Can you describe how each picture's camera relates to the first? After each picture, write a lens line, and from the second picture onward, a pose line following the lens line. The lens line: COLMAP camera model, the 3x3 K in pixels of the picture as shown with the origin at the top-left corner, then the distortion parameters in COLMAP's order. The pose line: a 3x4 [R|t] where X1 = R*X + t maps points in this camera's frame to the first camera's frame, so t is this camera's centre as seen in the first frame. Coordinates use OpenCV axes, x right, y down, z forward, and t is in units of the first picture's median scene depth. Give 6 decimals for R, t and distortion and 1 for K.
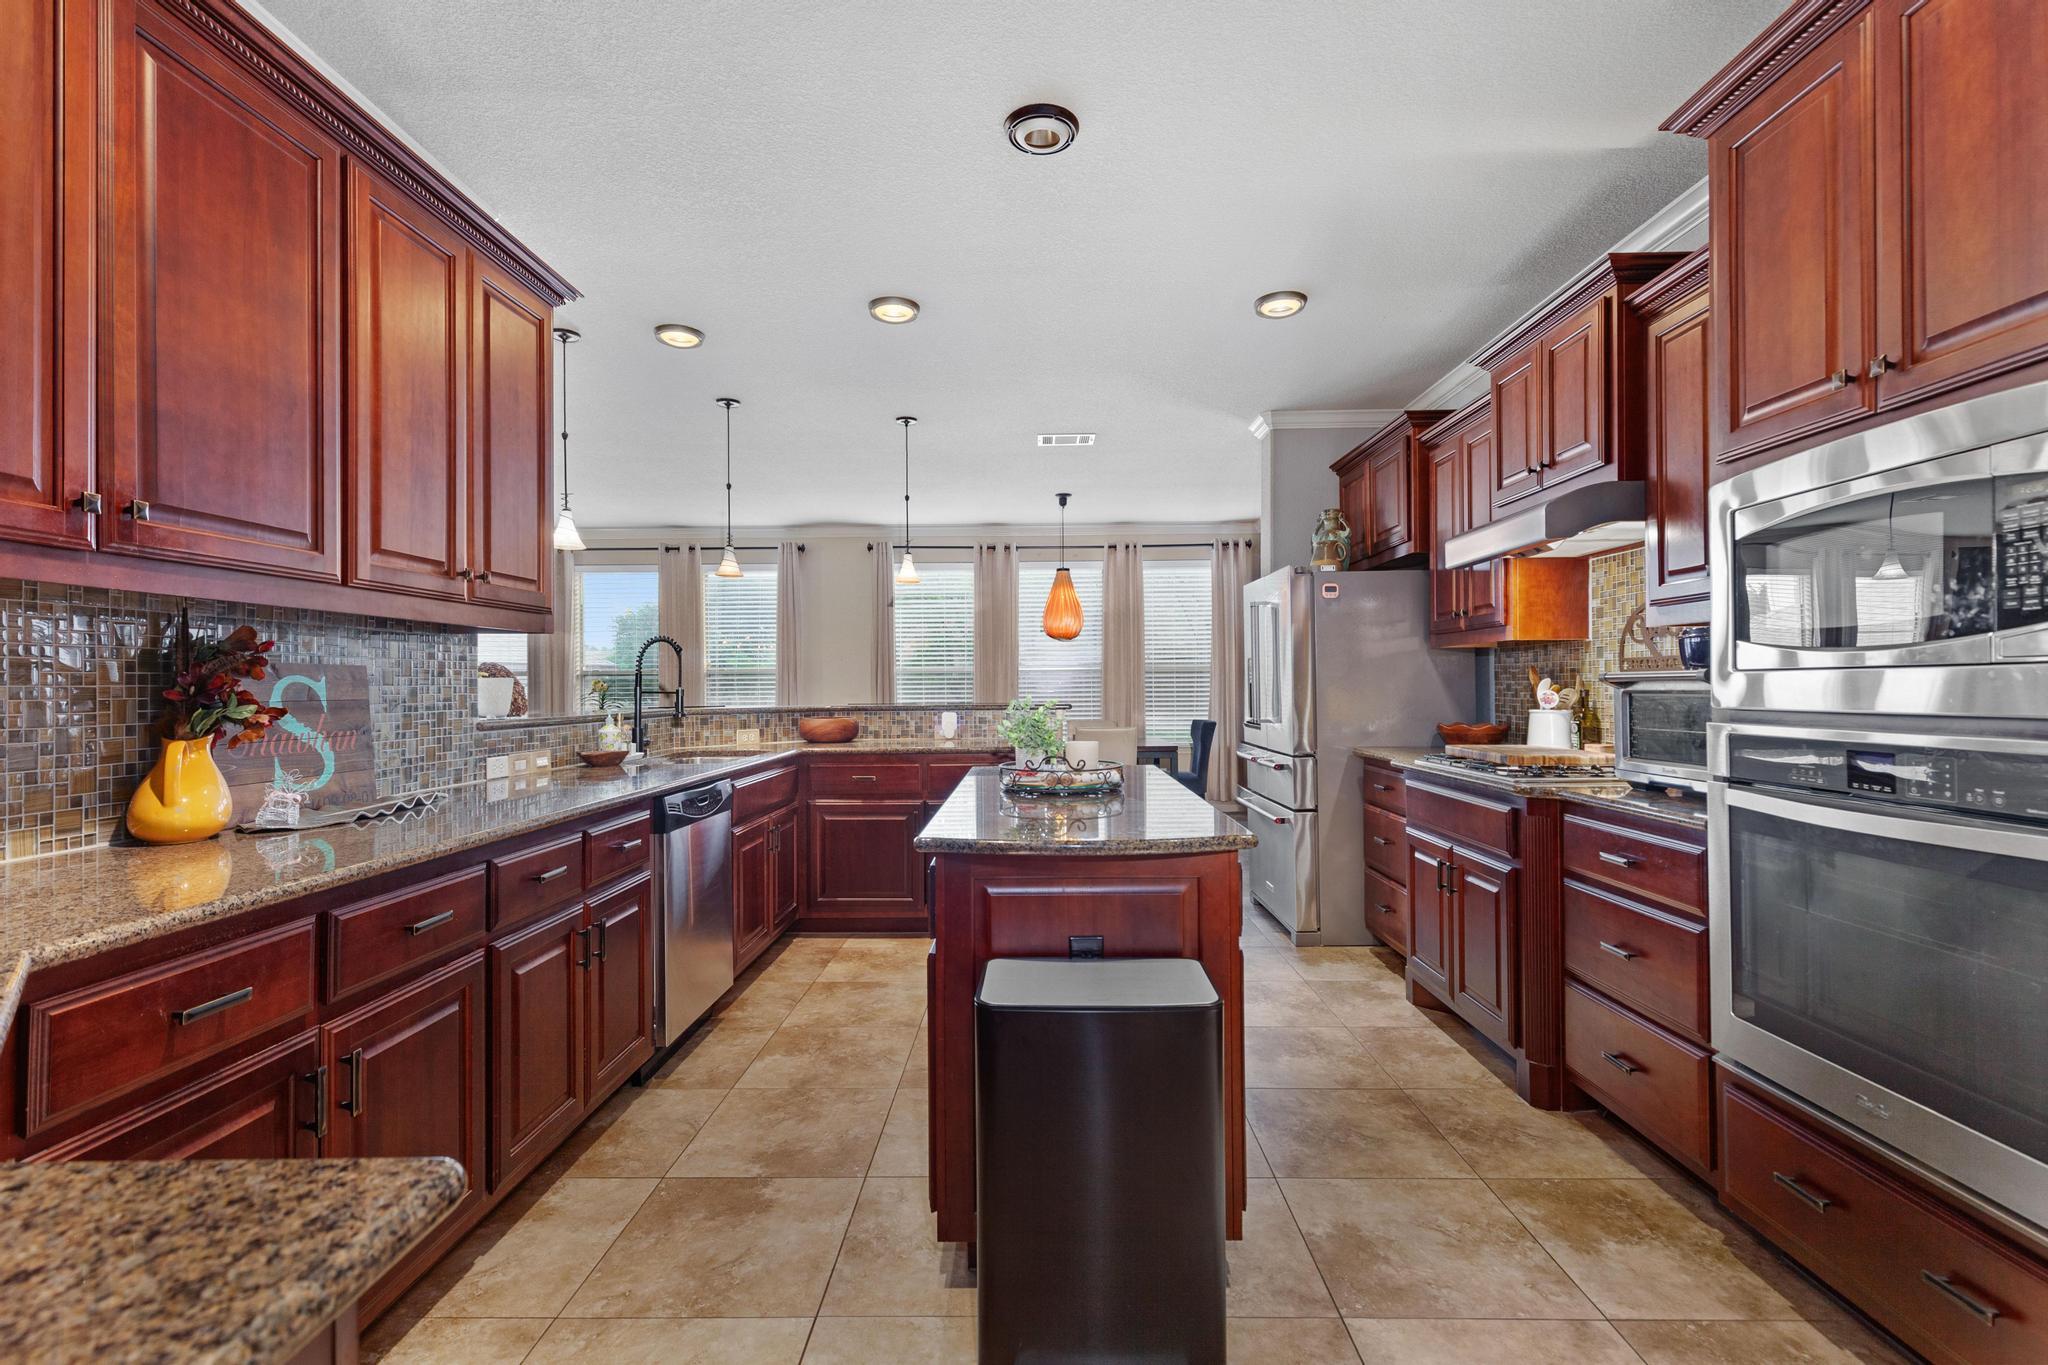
lens RADIAL K [[923.8, 0, 1023.9], [0, 923.8, 682.7], [0, 0, 1]] dist [0.003190, 0.001534]
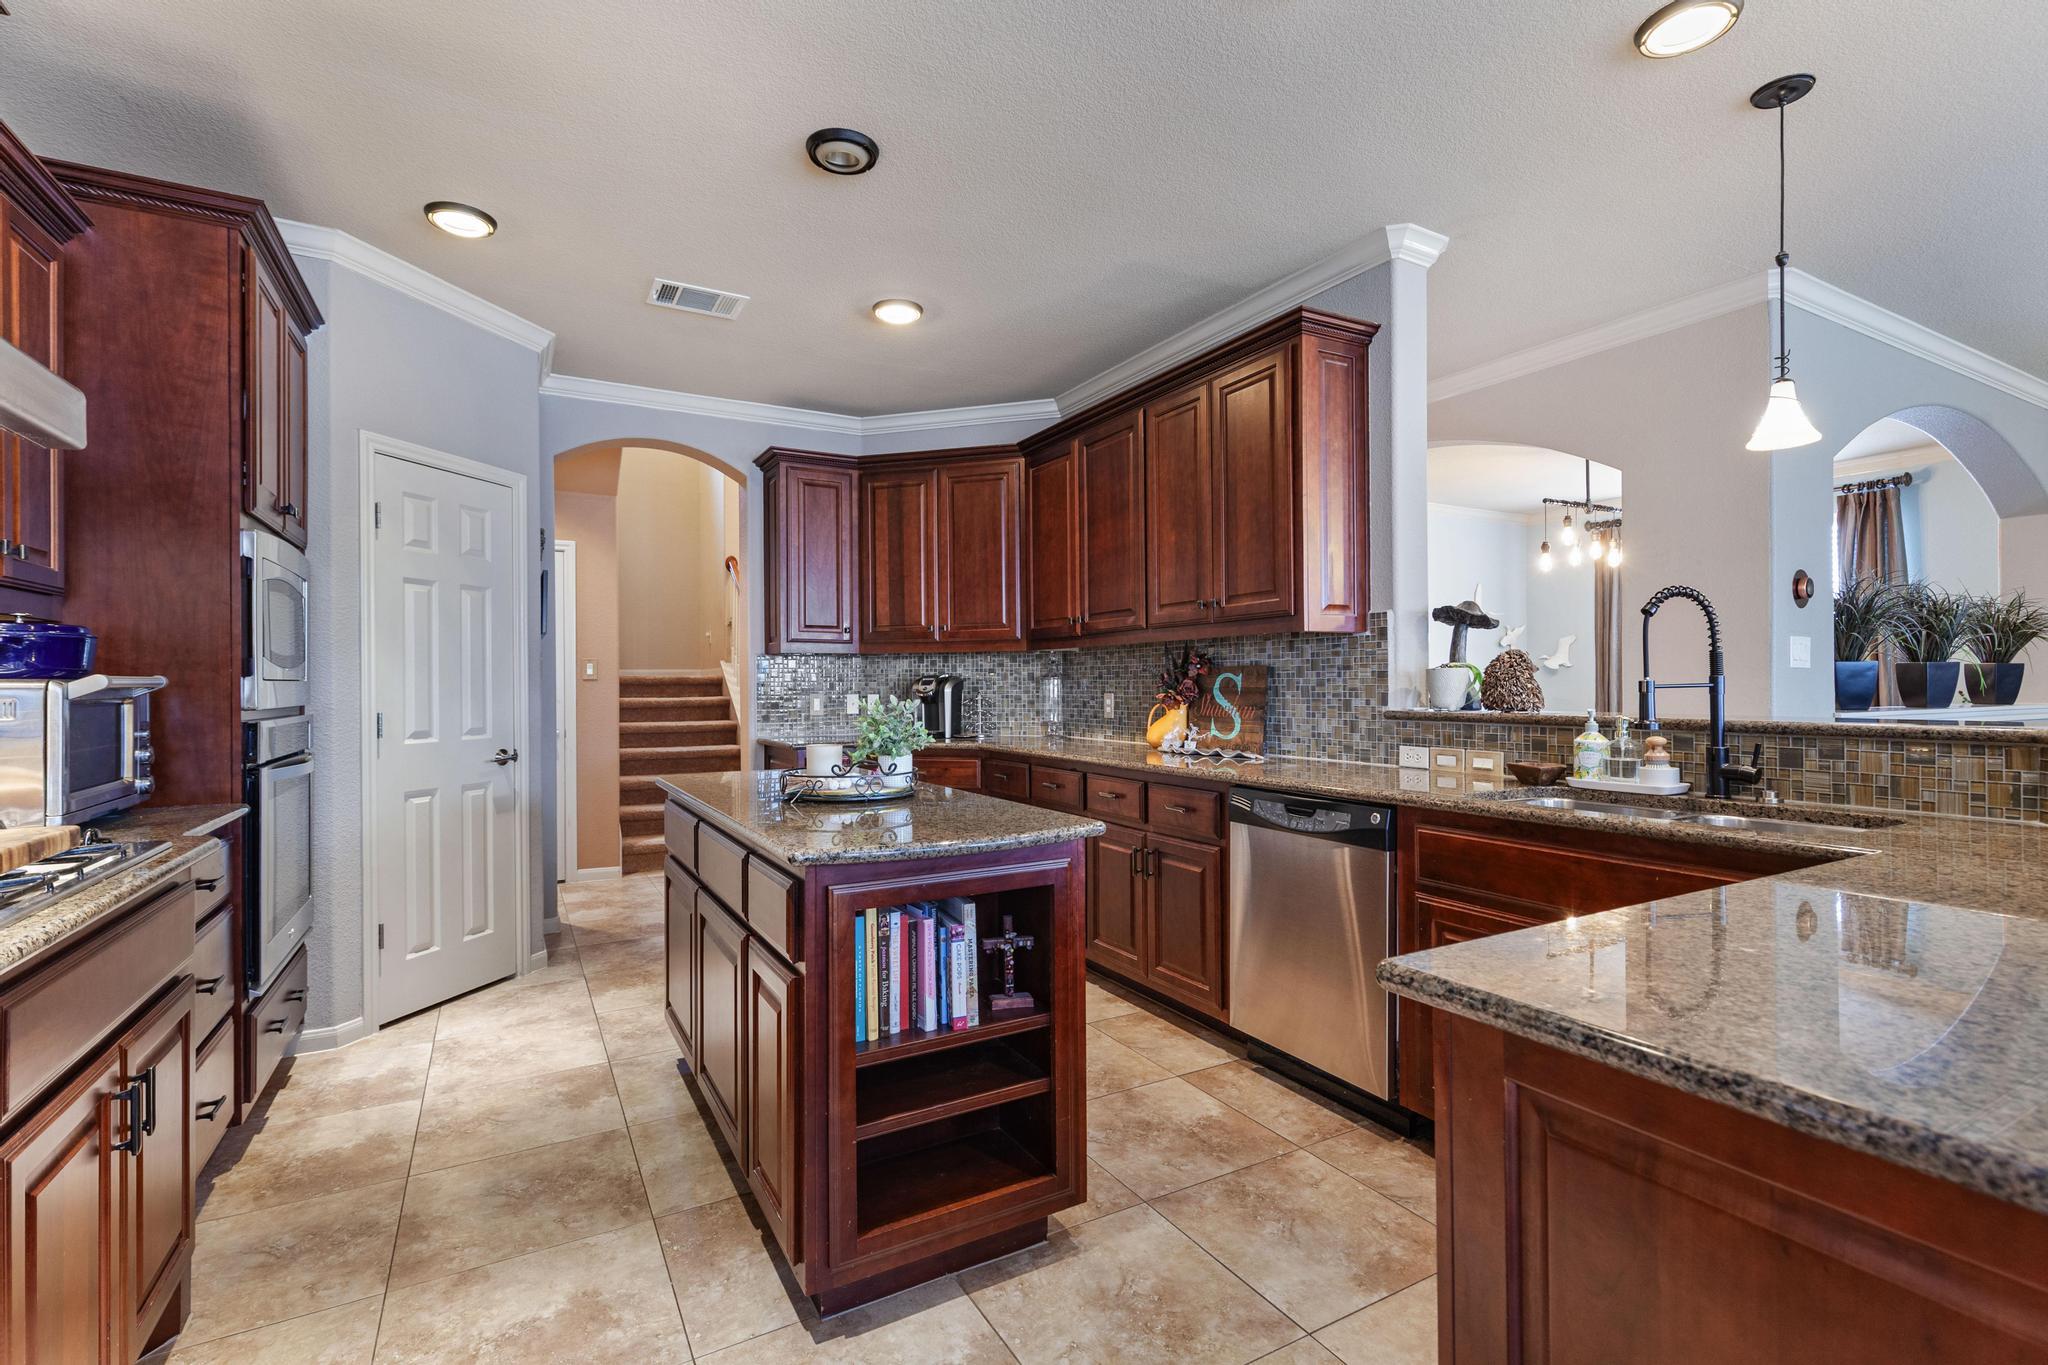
lens RADIAL K [[923.8, 0, 1024.3], [0, 923.8, 678.8], [0, 0, 1]] dist [0.003190, 0.001534]
pose [[-0.862328, 0.009923, -0.506254, 0.352626], [0.013790, 0.999897, -0.003891, 0.003717], [0.506163, -0.010337, -0.862376, 1.862592]]
